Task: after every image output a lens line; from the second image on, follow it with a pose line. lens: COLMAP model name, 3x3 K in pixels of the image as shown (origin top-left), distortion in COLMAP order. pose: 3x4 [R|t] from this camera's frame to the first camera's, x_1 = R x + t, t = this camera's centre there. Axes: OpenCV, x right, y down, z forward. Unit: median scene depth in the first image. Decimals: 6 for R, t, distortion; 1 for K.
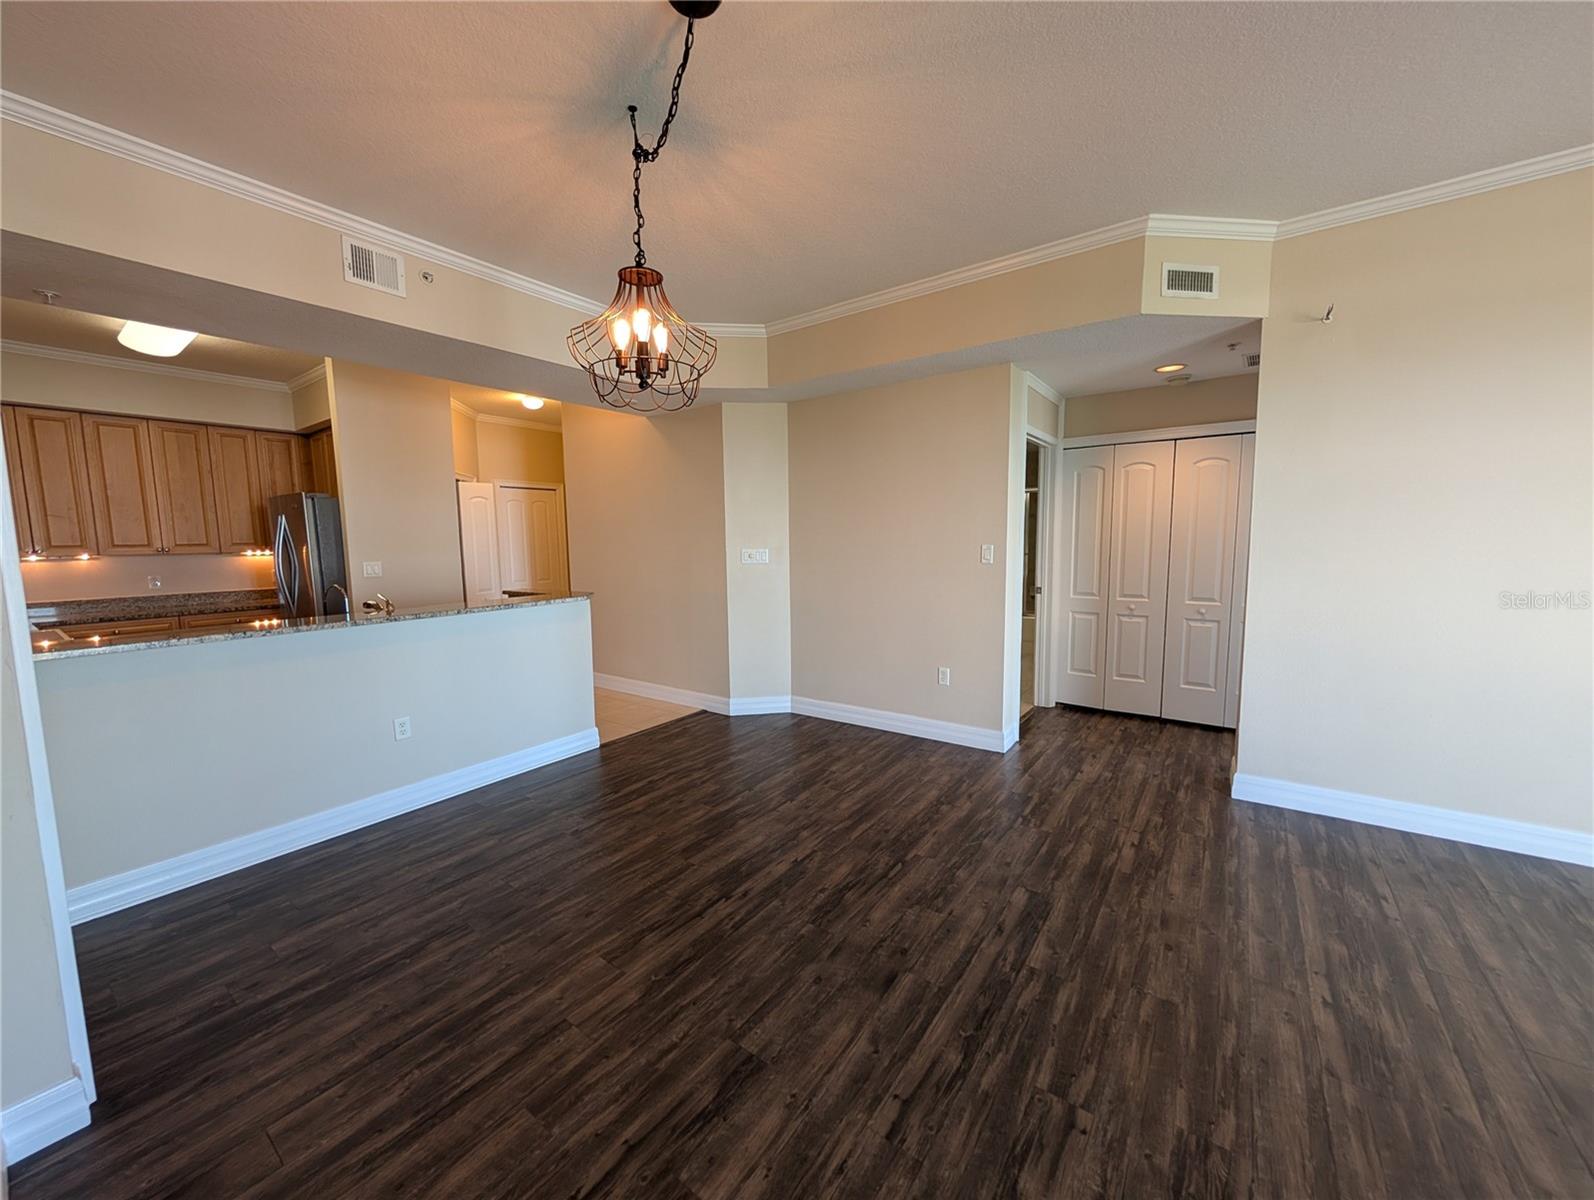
lens RADIAL K [[605.0, 0, 795.2], [0, 605.0, 598.8], [0, 0, 1]] dist [-0.002419, 0.000520]
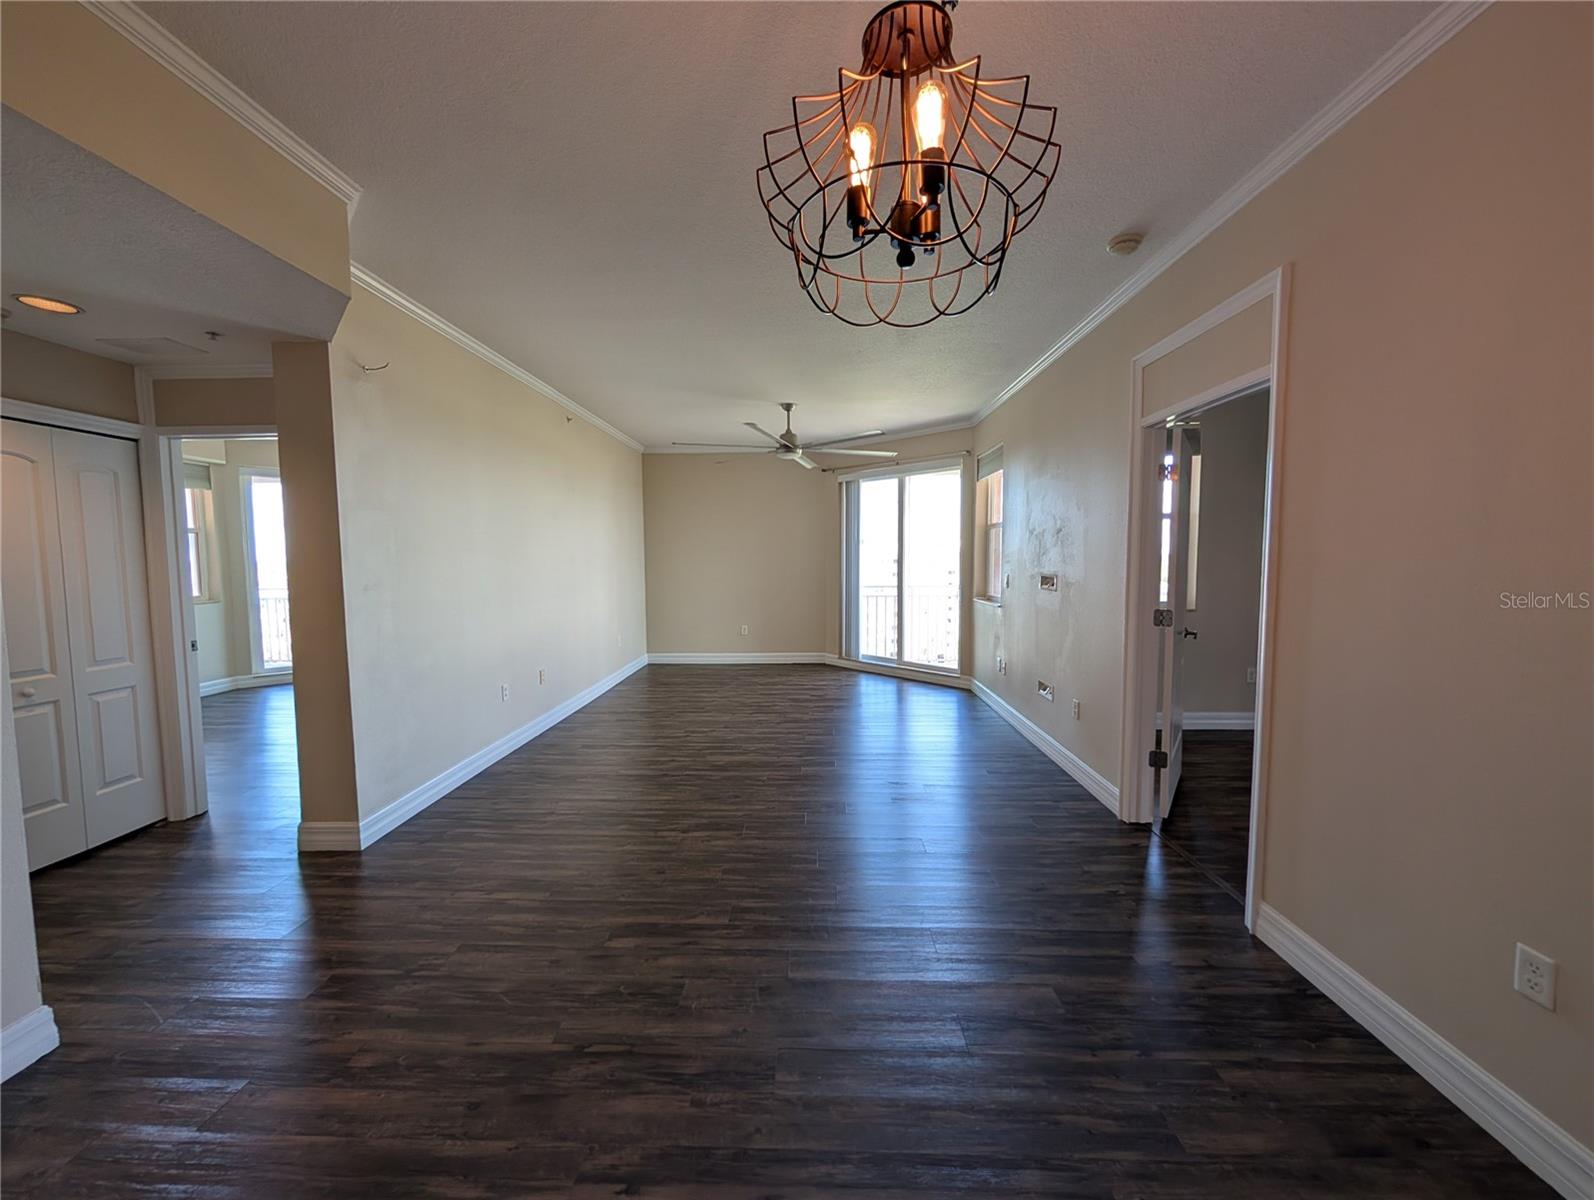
lens RADIAL K [[605.0, 0, 795.7], [0, 605.0, 600.4], [0, 0, 1]] dist [-0.002419, 0.000520]
pose [[-0.566879, -0.039803, 0.822839, -0.498397], [0.097551, 0.988561, 0.115025, -0.113993], [-0.818005, 0.145474, -0.556512, 1.120553]]
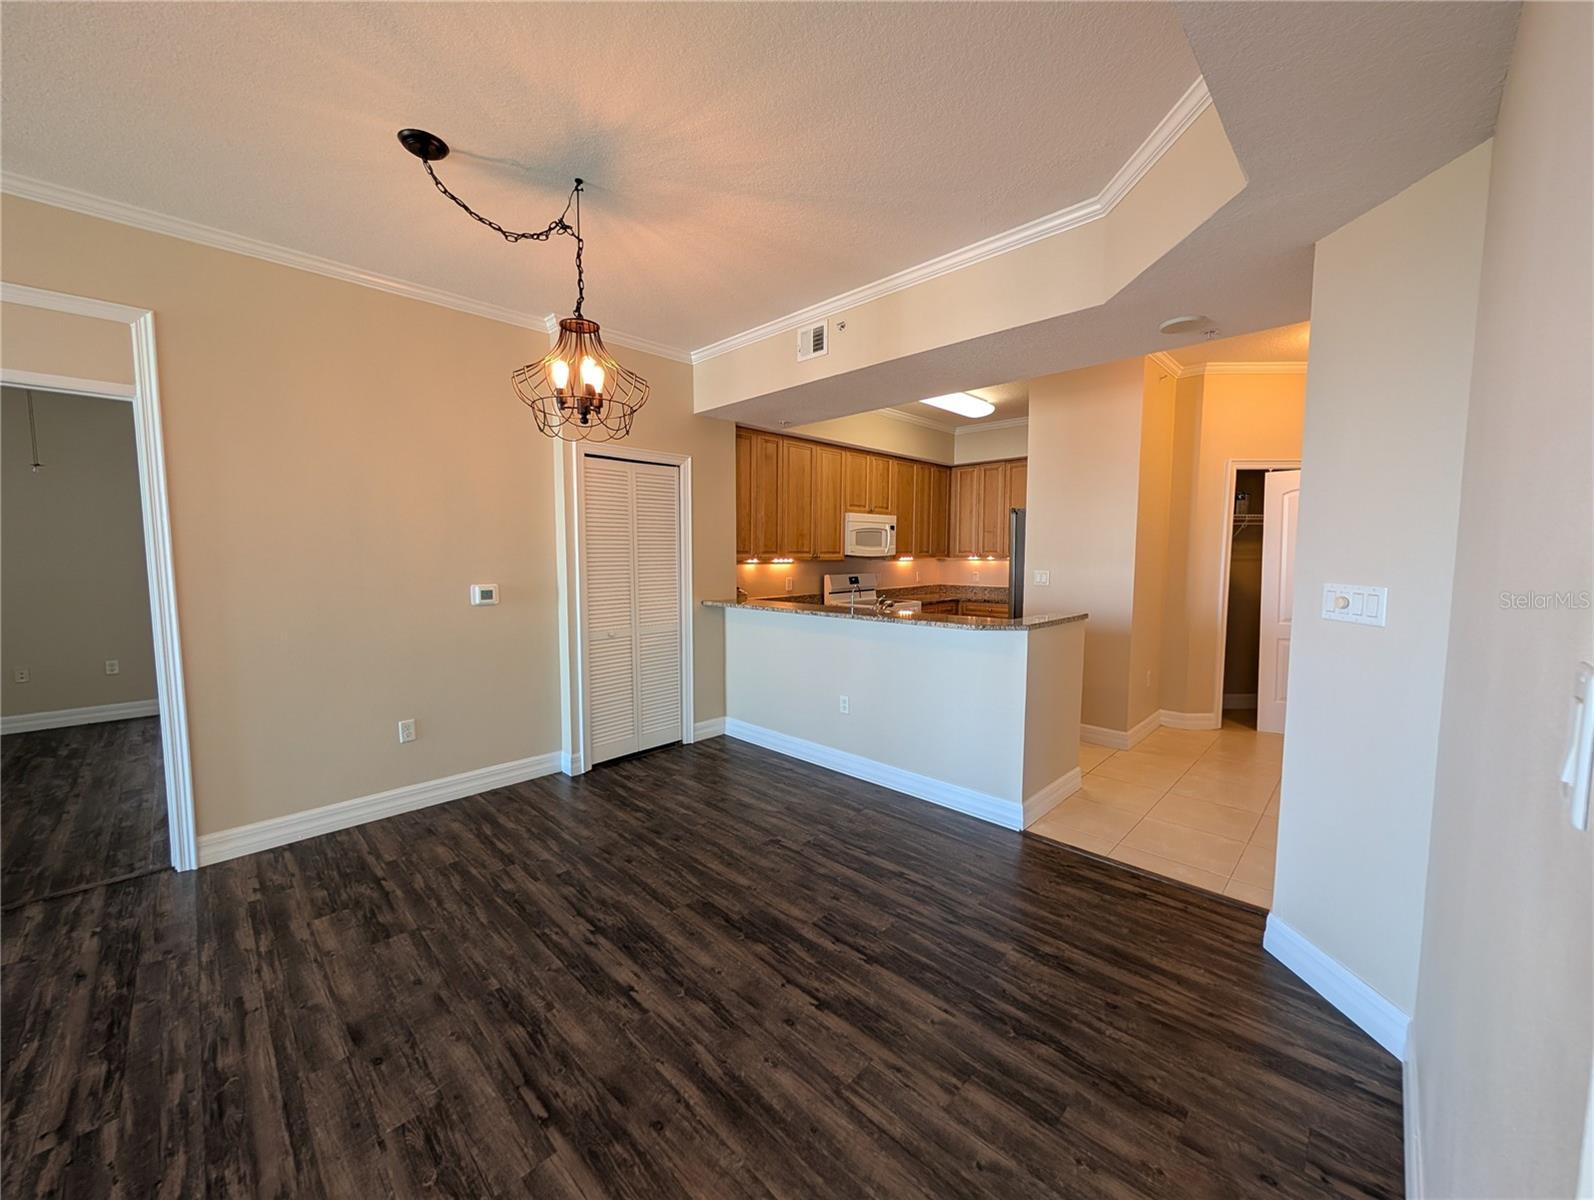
lens RADIAL K [[605.0, 0, 795.3], [0, 605.0, 599.1], [0, 0, 1]] dist [-0.002419, 0.000520]
pose [[-0.145616, 0.093049, -0.984956, 0.675247], [-0.097051, 0.989422, 0.107819, -0.146475], [0.984570, 0.111291, -0.135045, 1.273521]]
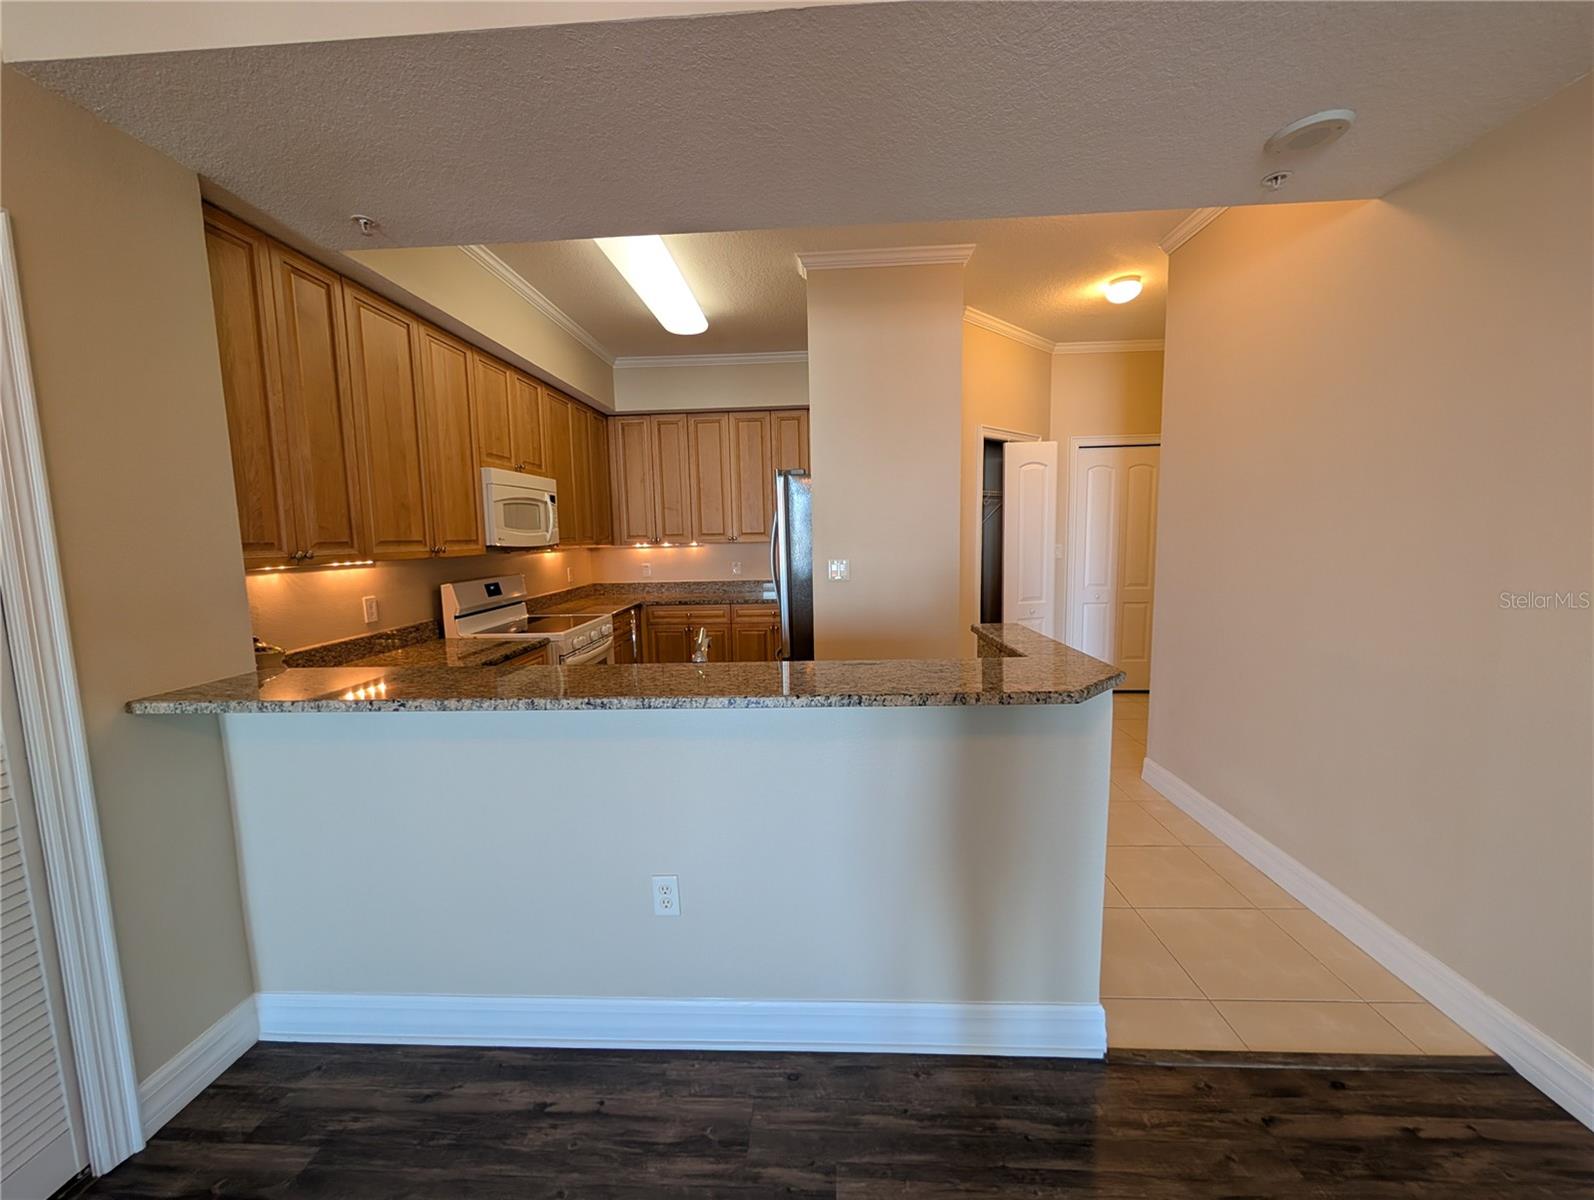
lens RADIAL K [[605.0, 0, 795.4], [0, 605.0, 599.6], [0, 0, 1]] dist [-0.002419, 0.000520]
pose [[0.550634, 0.095325, -0.829286, -0.219071], [-0.070538, 0.995218, 0.067563, -0.102151], [0.831761, 0.021294, 0.554725, 0.973806]]
